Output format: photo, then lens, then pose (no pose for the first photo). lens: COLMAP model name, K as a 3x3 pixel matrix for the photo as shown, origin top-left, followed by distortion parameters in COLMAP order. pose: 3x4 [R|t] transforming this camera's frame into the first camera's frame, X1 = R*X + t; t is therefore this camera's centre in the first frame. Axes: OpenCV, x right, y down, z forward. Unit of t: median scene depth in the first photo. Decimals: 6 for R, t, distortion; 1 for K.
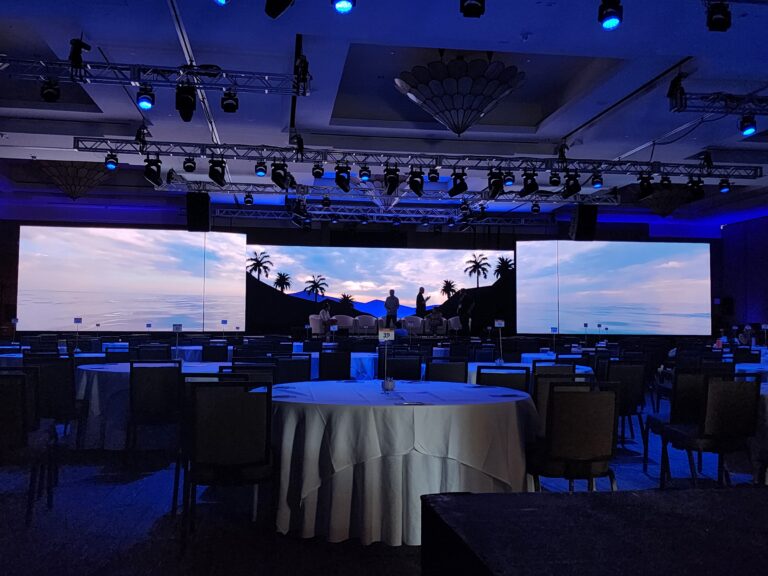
lens RADIAL K [[726.1, 0, 380.4], [0, 726.1, 287.8], [0, 0, 1]] dist [0.055317, 0.000000]
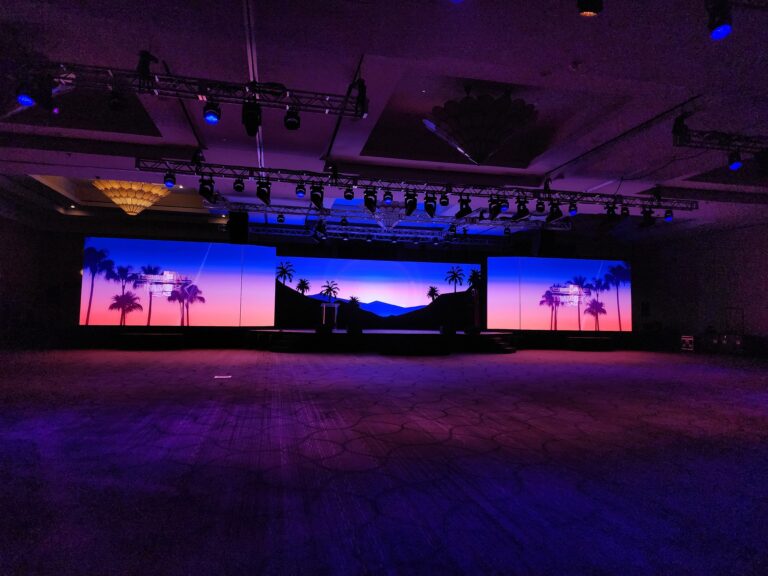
lens RADIAL K [[507.6, 0, 388.4], [0, 507.6, 283.8], [0, 0, 1]] dist [0.046071, -0.010226]
pose [[0.996928, 0.013558, 0.077136, -0.081363], [-0.012799, 0.999865, -0.010320, -0.007116], [-0.077265, 0.009301, 0.996967, 0.169202]]
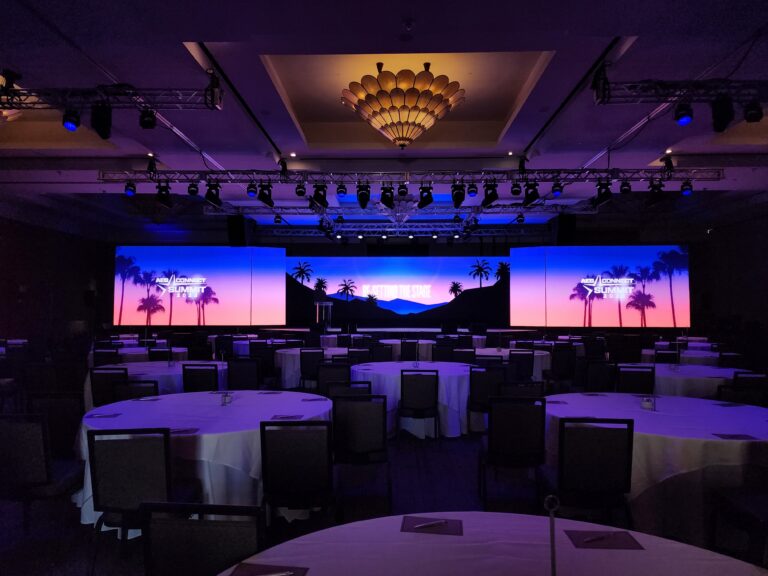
lens RADIAL K [[507.6, 0, 382.2], [0, 507.6, 294.3], [0, 0, 1]] dist [0.046071, -0.010226]
pose [[0.986332, -0.011456, -0.164370, 0.167847], [0.013792, 0.999819, 0.013078, -0.003678], [0.164191, -0.015166, 0.986312, 0.212393]]
